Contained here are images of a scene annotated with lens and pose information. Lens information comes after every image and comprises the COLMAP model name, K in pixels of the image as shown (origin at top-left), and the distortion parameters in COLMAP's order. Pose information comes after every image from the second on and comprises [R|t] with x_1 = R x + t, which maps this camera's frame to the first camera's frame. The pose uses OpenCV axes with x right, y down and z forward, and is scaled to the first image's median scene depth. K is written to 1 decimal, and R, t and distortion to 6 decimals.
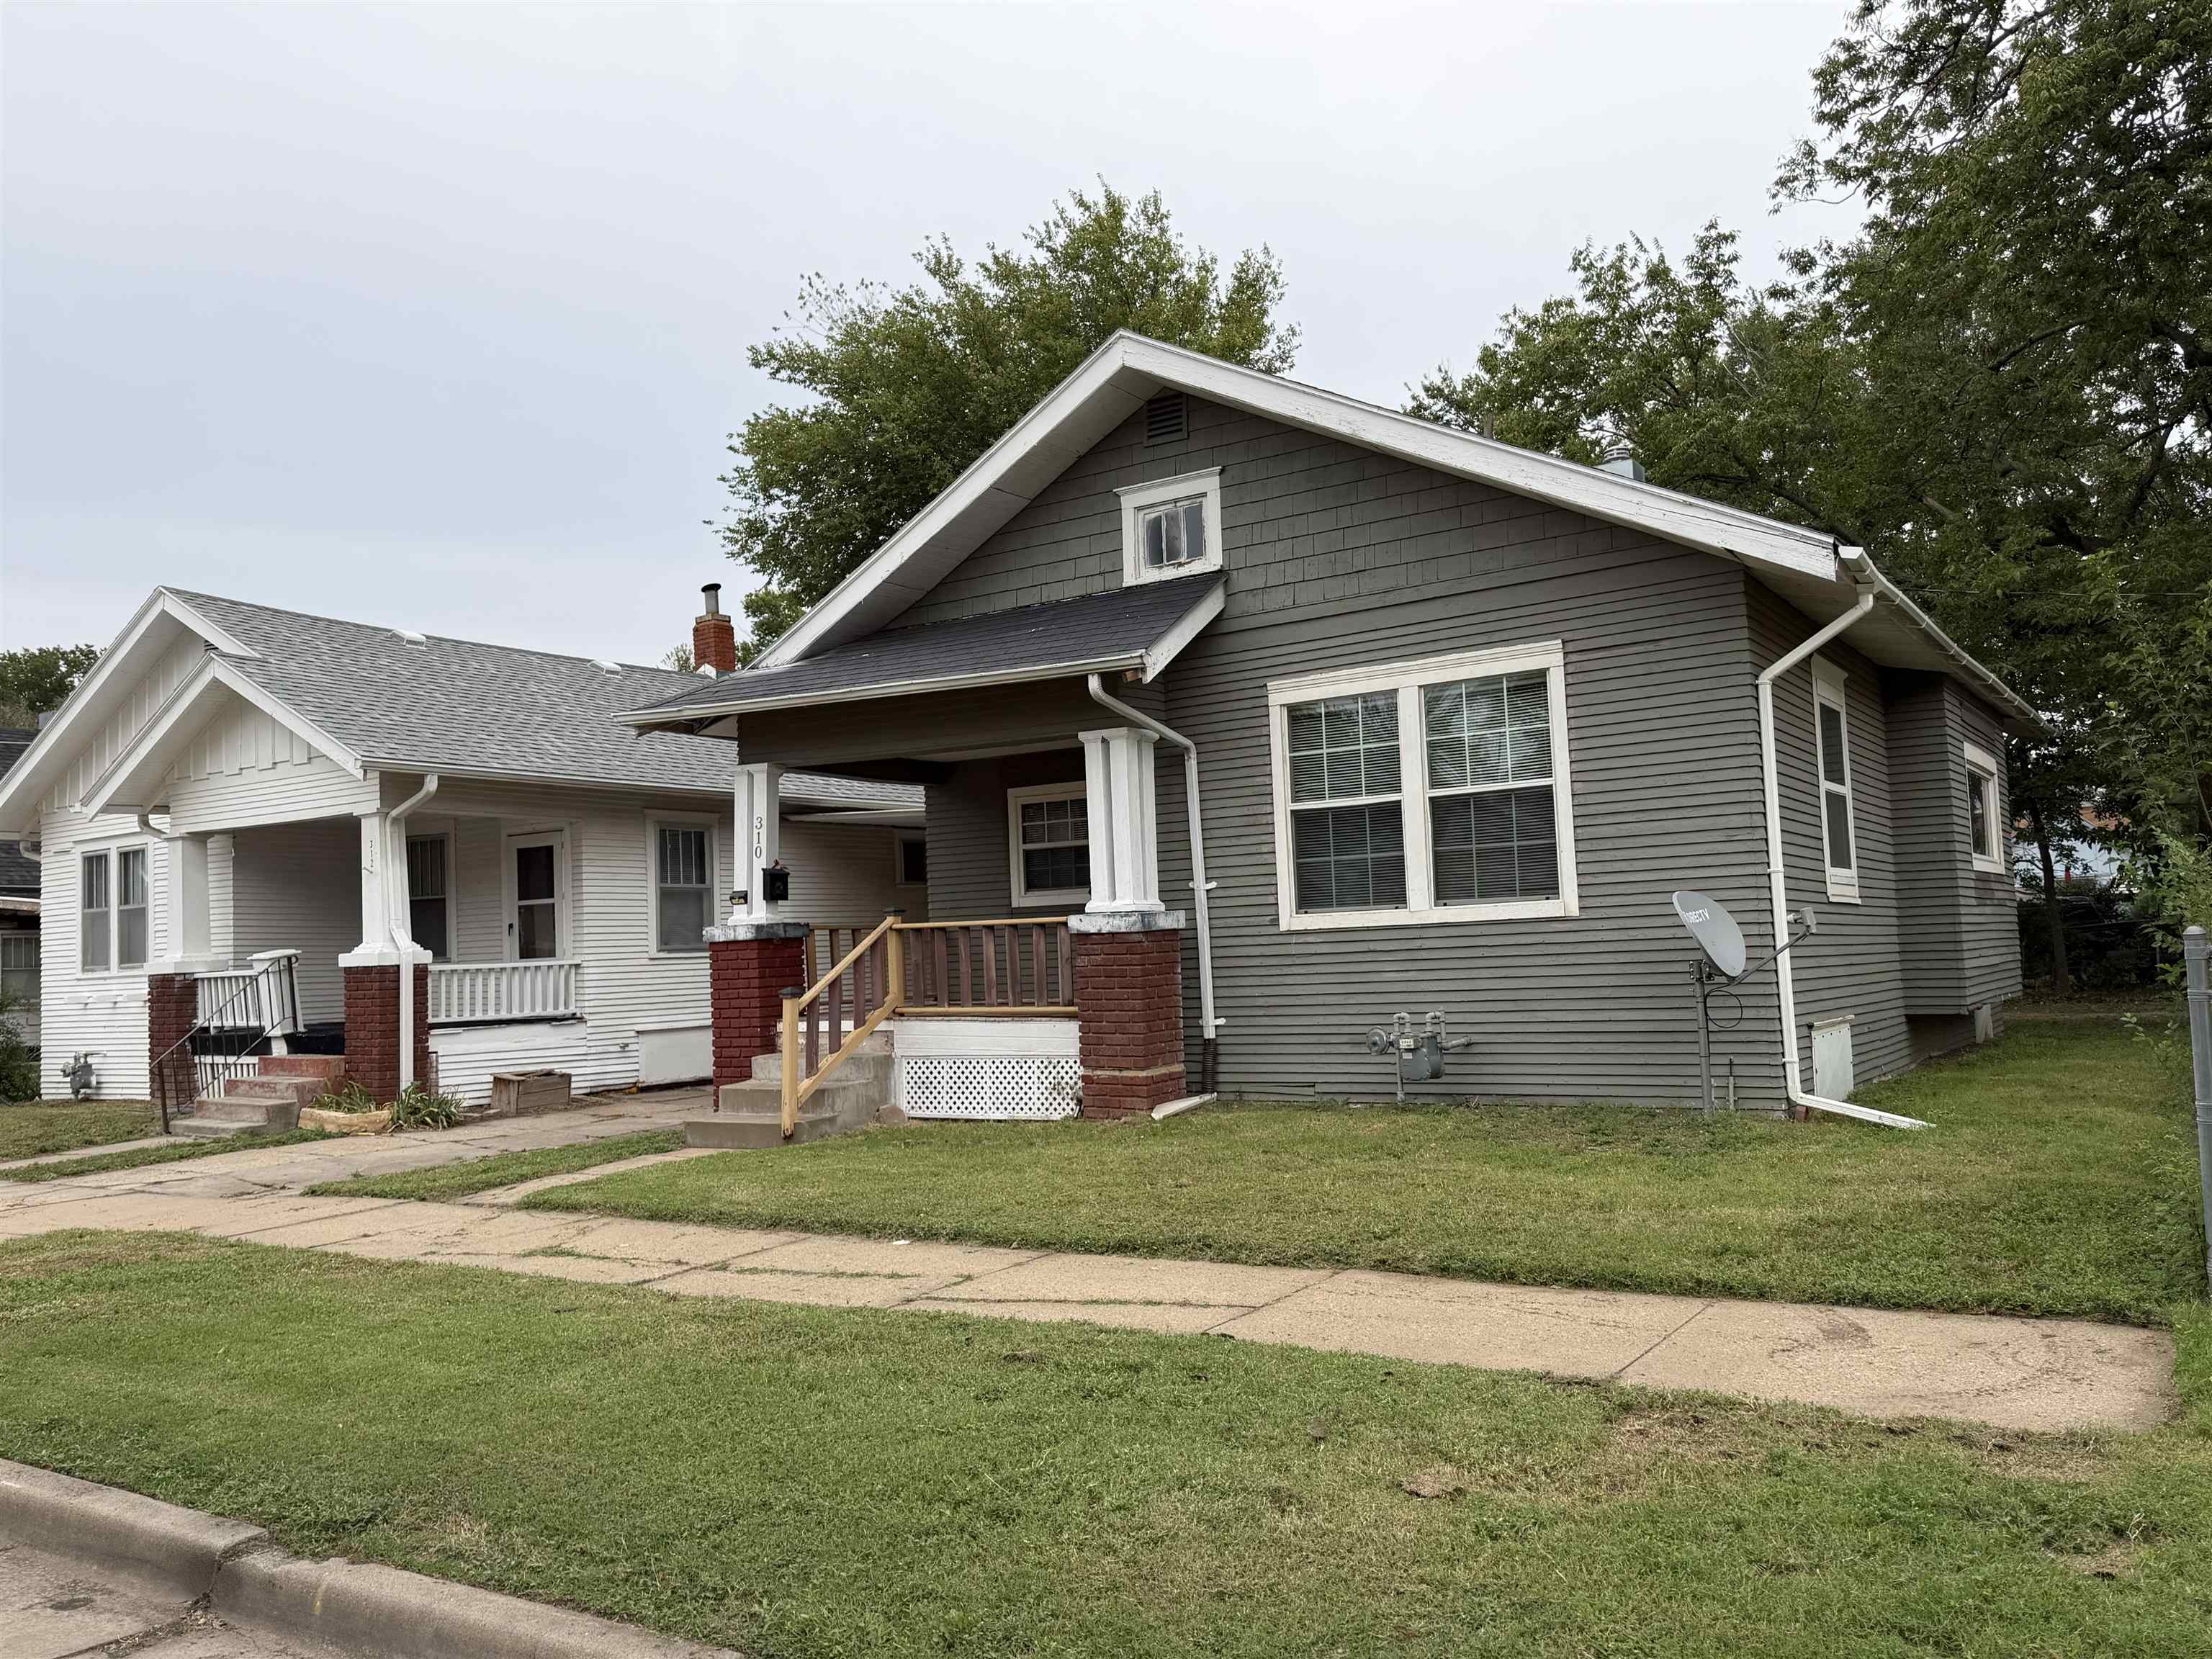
lens RADIAL K [[1714.8, 0, 1107.3], [0, 1714.8, 833.3], [0, 0, 1]] dist [0.163315, -0.297777]
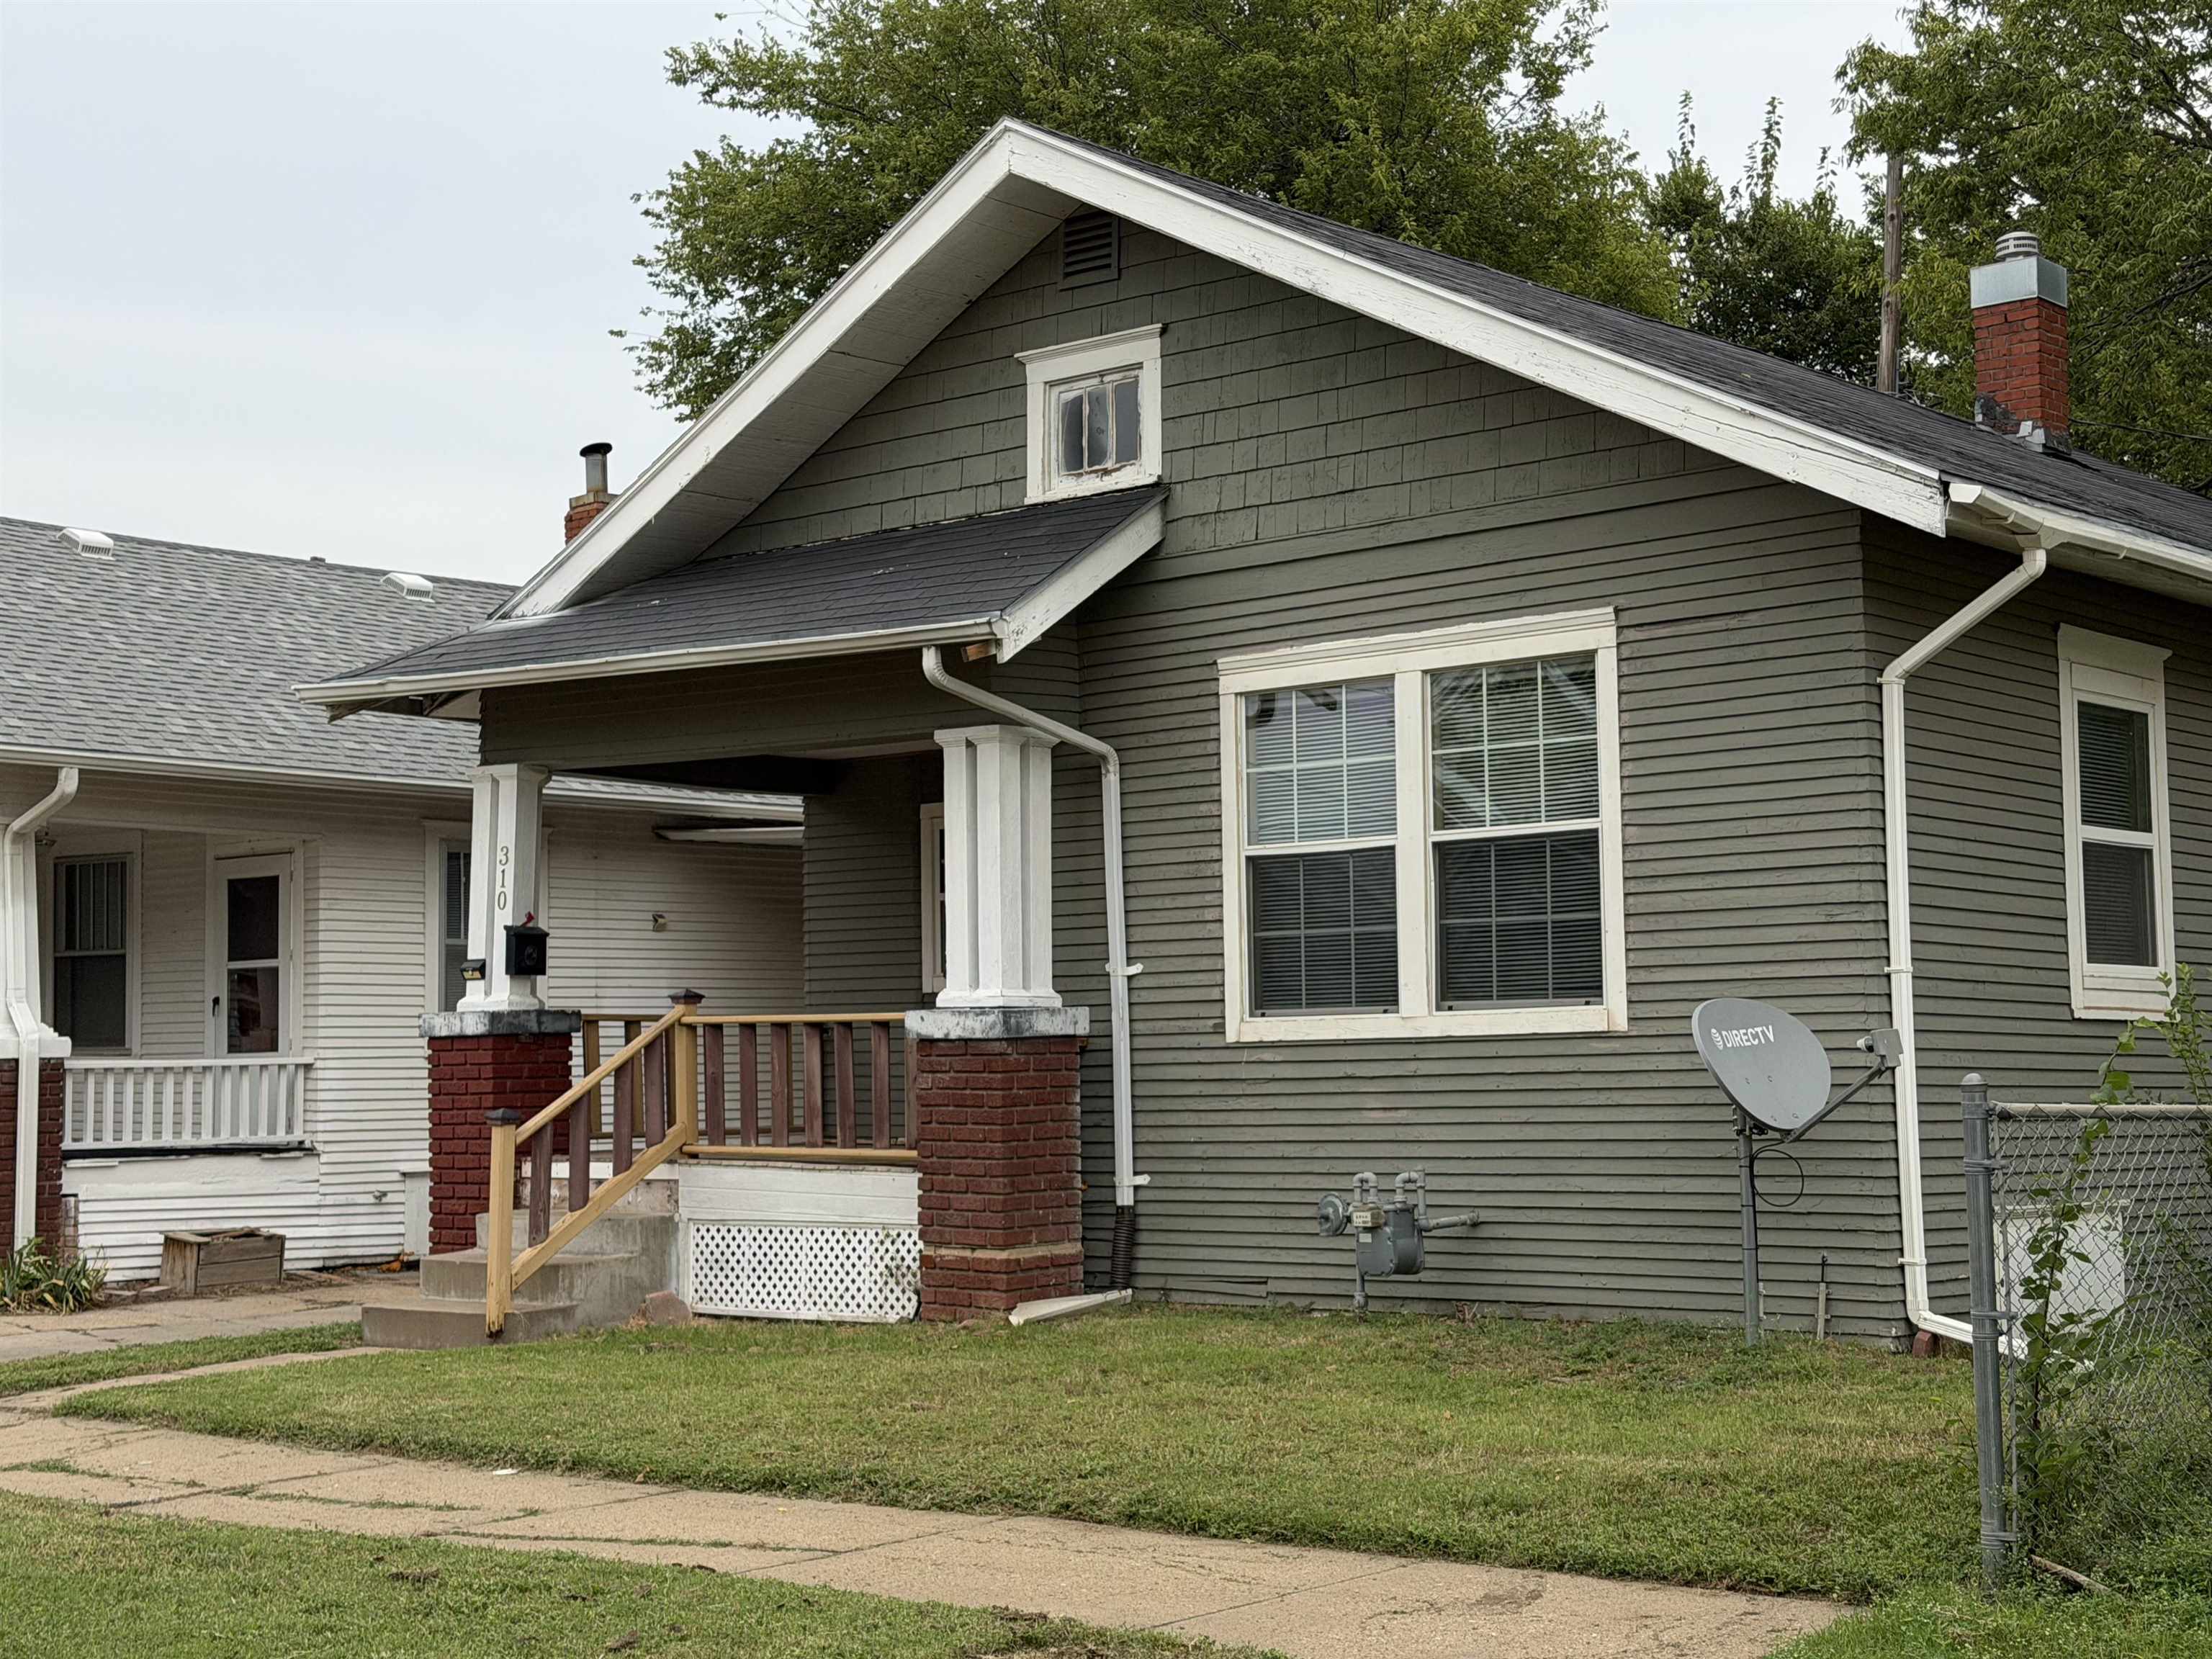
lens RADIAL K [[3189.7, 0, 1106.0], [0, 3189.7, 829.5], [0, 0, 1]] dist [0.143232, -0.123964]
pose [[0.991440, 0.016829, -0.129475, 0.204836], [-0.017218, 0.999850, -0.001891, -0.019901], [0.129424, 0.004104, 0.991581, -0.194888]]
